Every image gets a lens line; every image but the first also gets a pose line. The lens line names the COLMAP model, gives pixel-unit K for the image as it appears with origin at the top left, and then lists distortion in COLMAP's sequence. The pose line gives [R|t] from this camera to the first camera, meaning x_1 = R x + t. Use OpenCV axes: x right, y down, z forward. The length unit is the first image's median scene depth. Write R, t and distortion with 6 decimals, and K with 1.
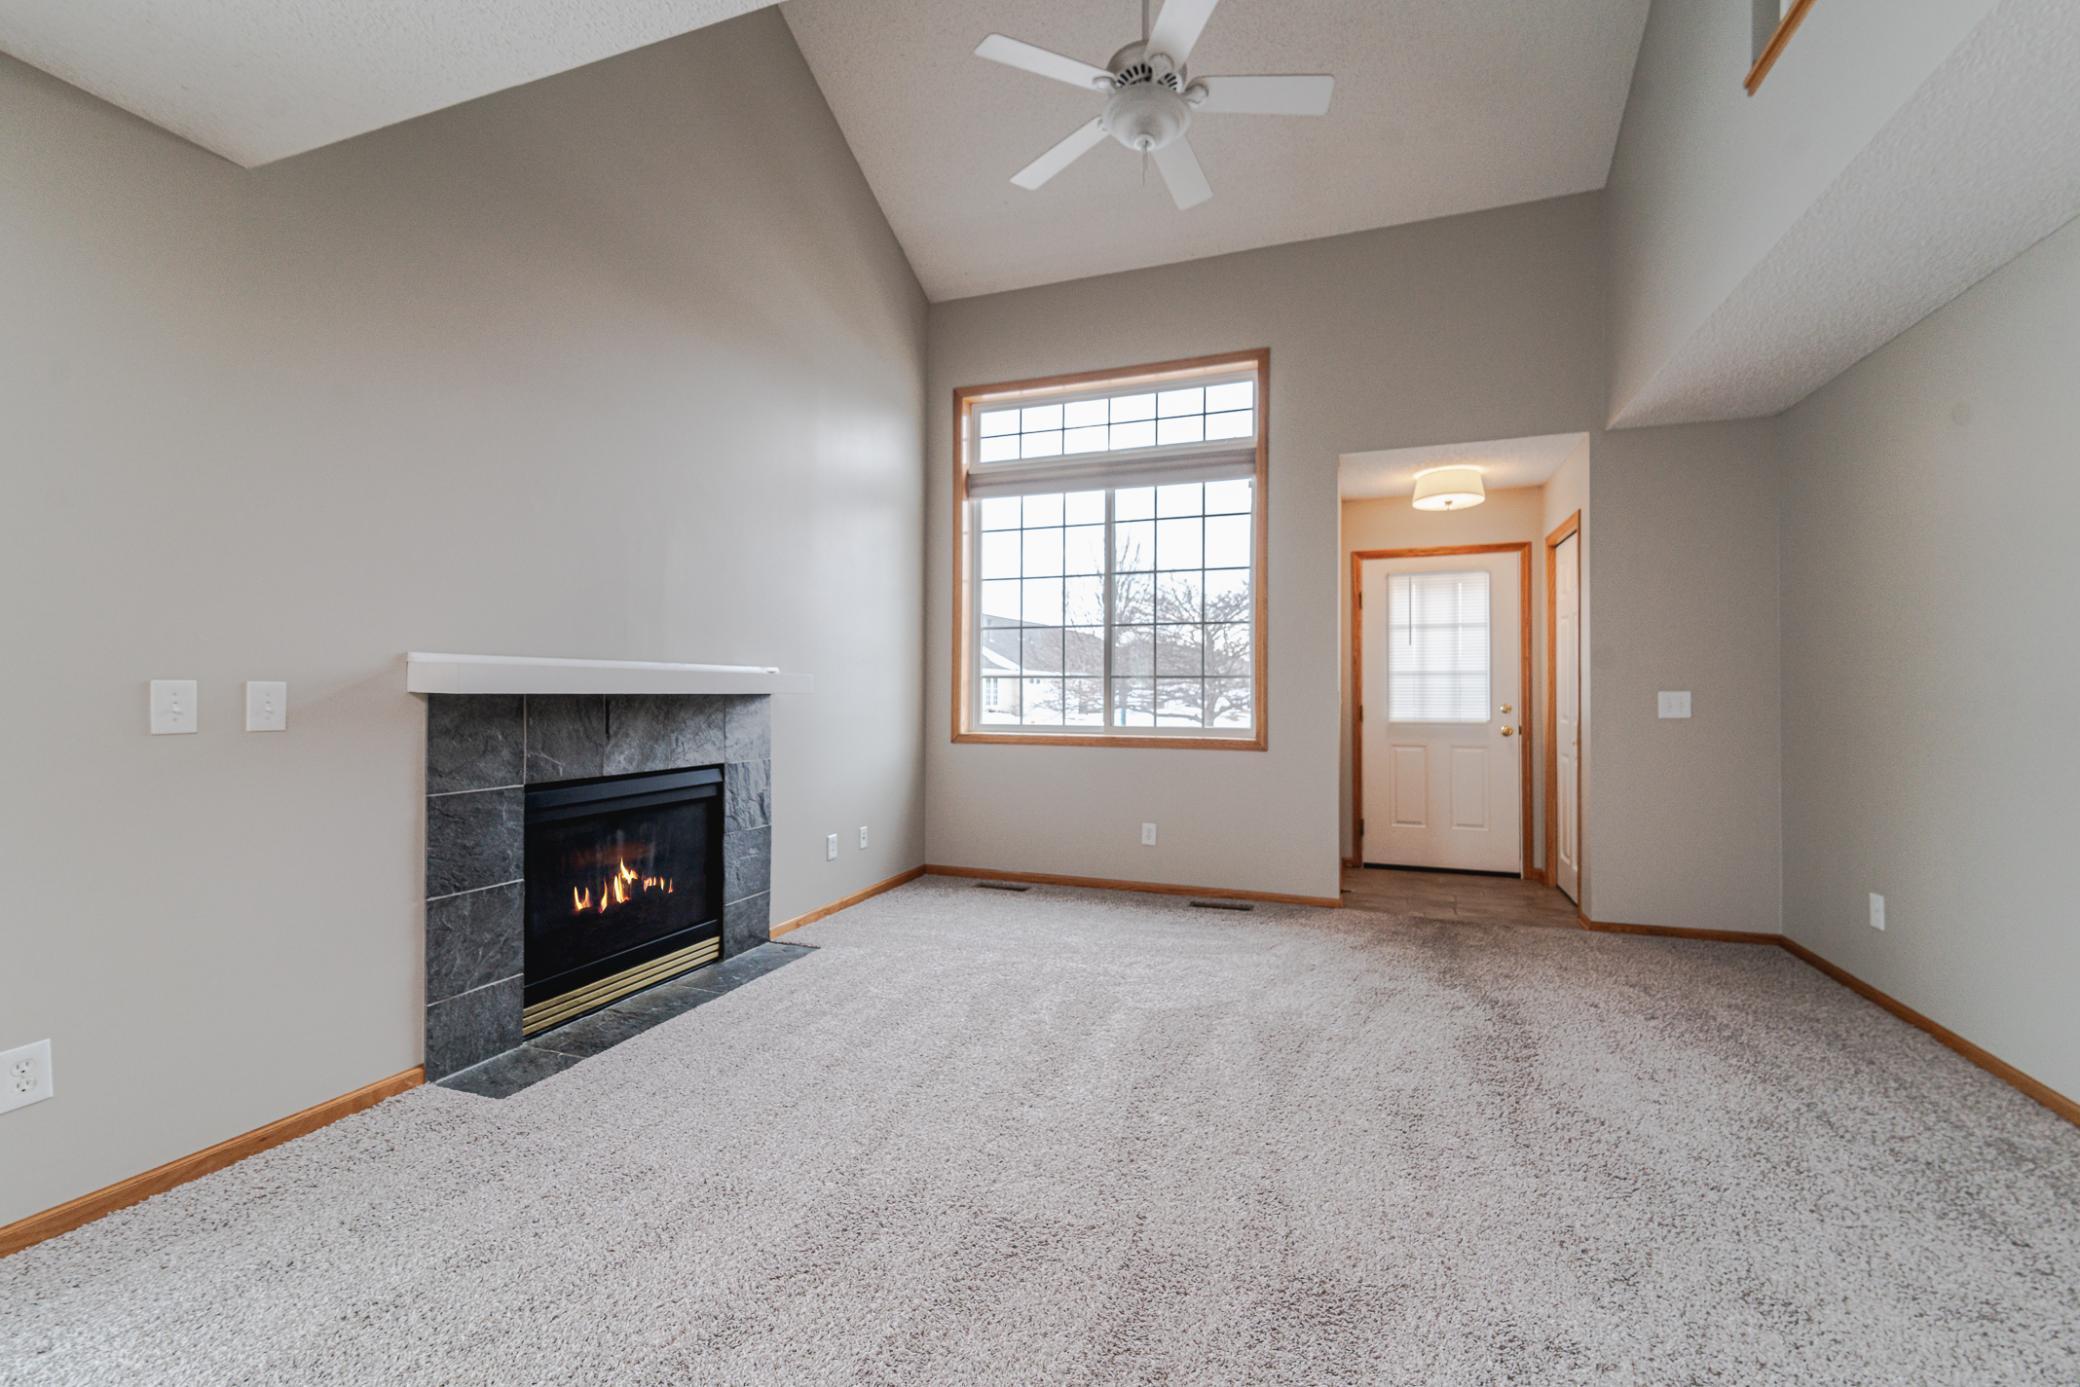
lens RADIAL K [[833.7, 0, 1070.8], [0, 833.7, 689.5], [0, 0, 1]] dist [0.009125, 0.000041]
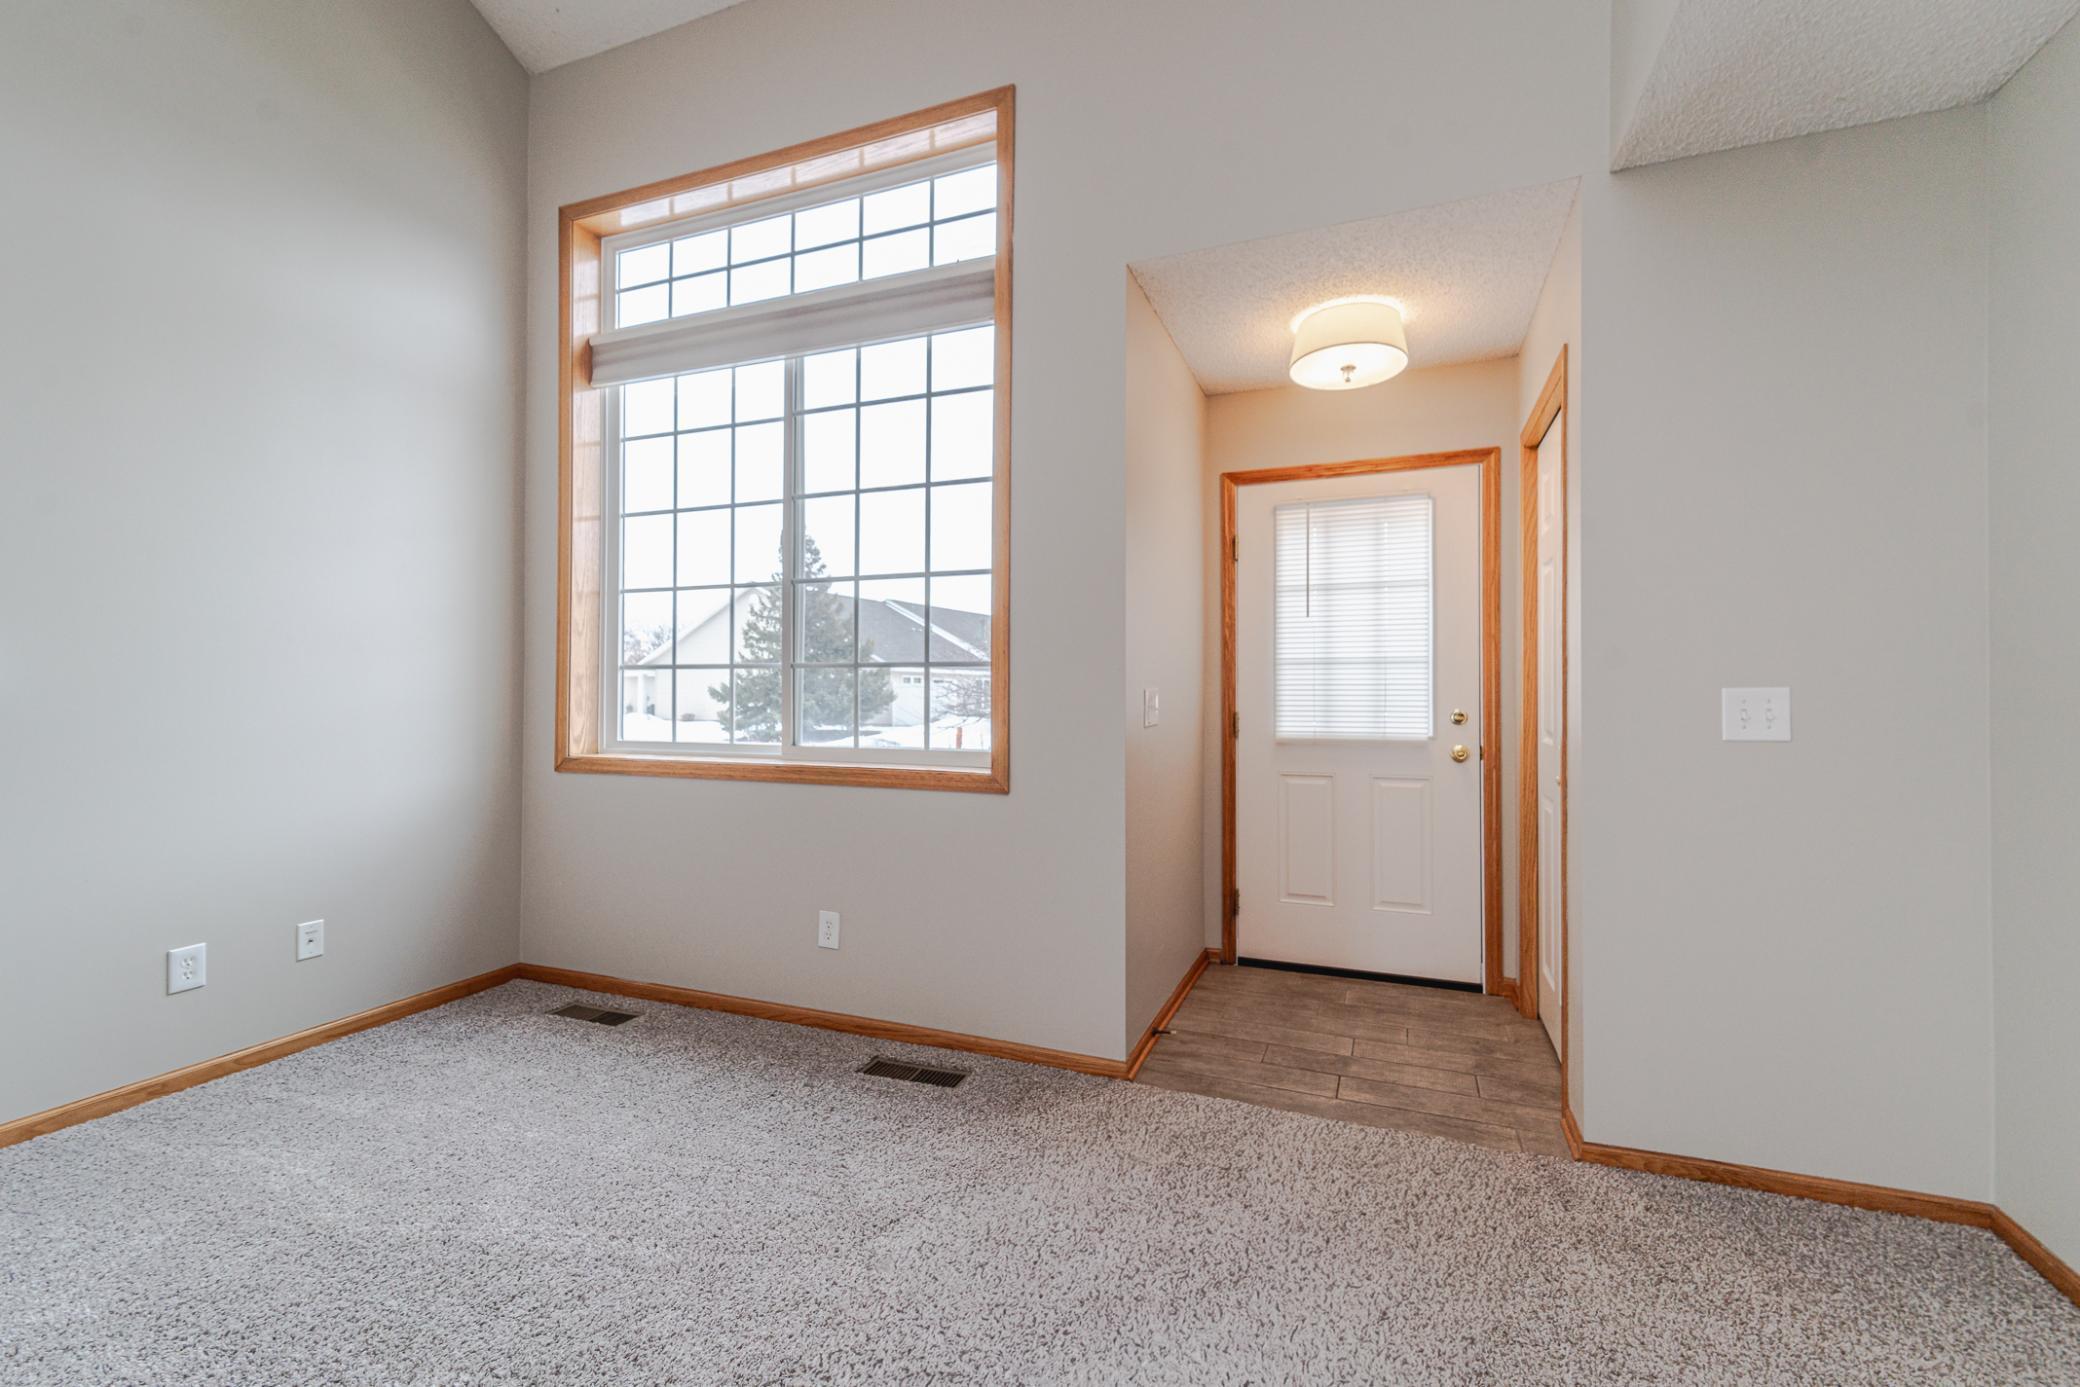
lens RADIAL K [[839.8, 0, 1055.2], [0, 839.8, 692.9], [0, 0, 1]] dist [0.012334, -0.000015]
pose [[0.999117, 0.000399, -0.042008, 0.274669], [-0.000333, 0.999999, 0.001563, 0.003919], [0.042009, -0.001548, 0.999116, 0.402692]]
